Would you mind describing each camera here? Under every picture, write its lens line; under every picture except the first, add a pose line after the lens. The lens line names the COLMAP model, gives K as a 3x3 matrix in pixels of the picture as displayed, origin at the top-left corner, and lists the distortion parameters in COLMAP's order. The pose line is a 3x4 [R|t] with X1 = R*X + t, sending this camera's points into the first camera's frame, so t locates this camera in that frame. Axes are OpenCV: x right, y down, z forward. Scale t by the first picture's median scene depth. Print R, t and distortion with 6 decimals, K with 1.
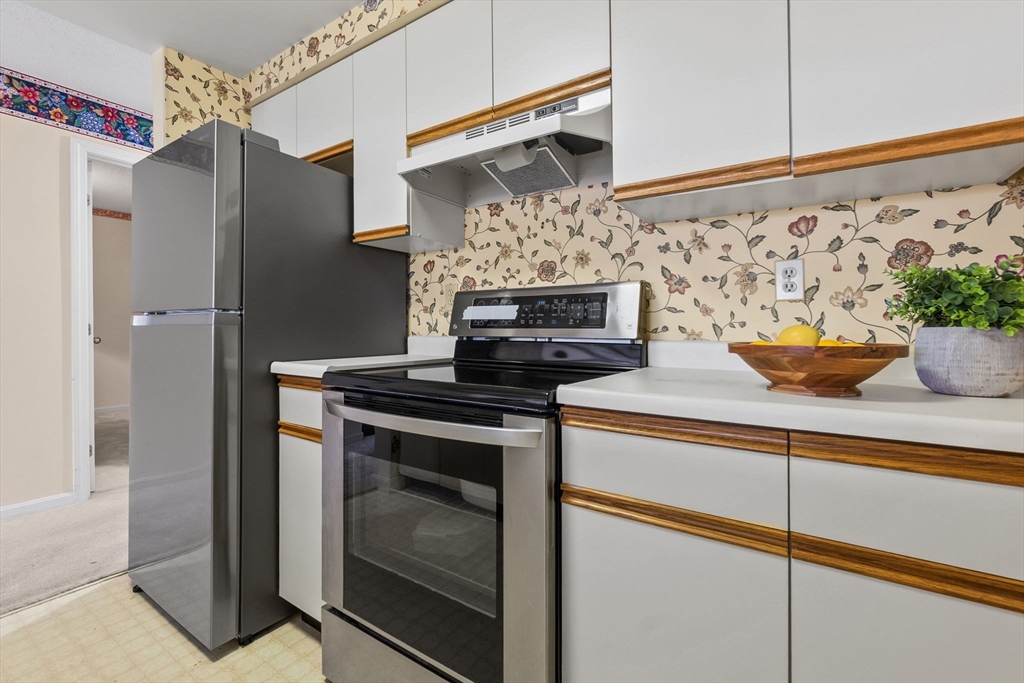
lens RADIAL K [[441.9, 0, 514.2], [0, 441.9, 333.6], [0, 0, 1]] dist [-0.001608, 0.000057]
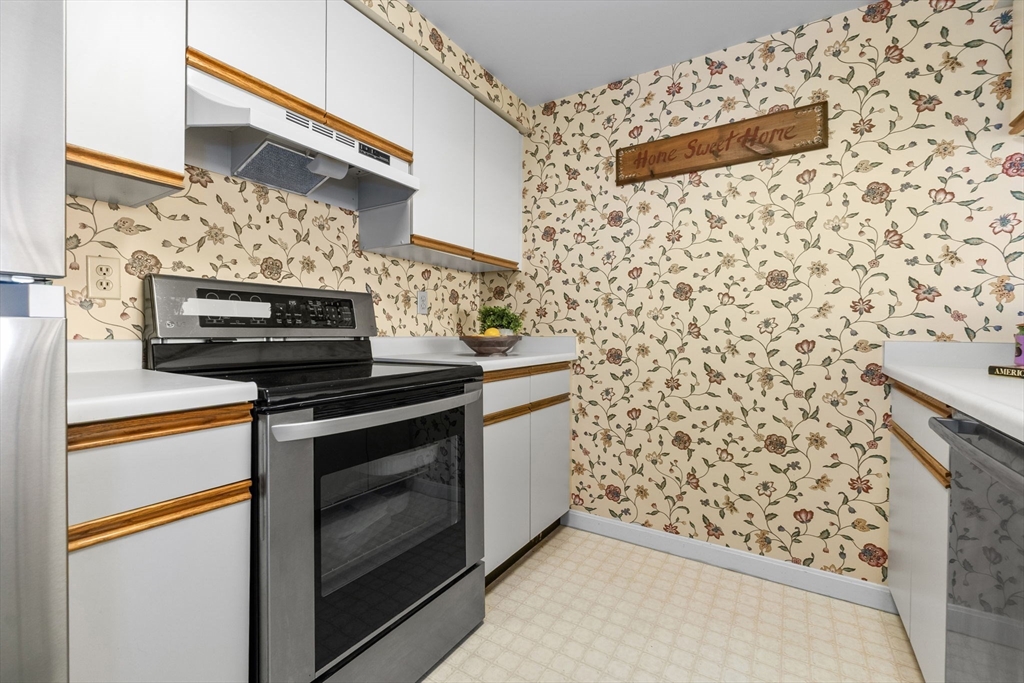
lens RADIAL K [[441.9, 0, 514.0], [0, 441.9, 336.6], [0, 0, 1]] dist [-0.001608, 0.000057]
pose [[-0.018957, -0.014454, 0.999716, -0.945114], [0.005871, 0.999877, 0.014567, -0.003851], [-0.999803, 0.006145, -0.018869, 0.510272]]
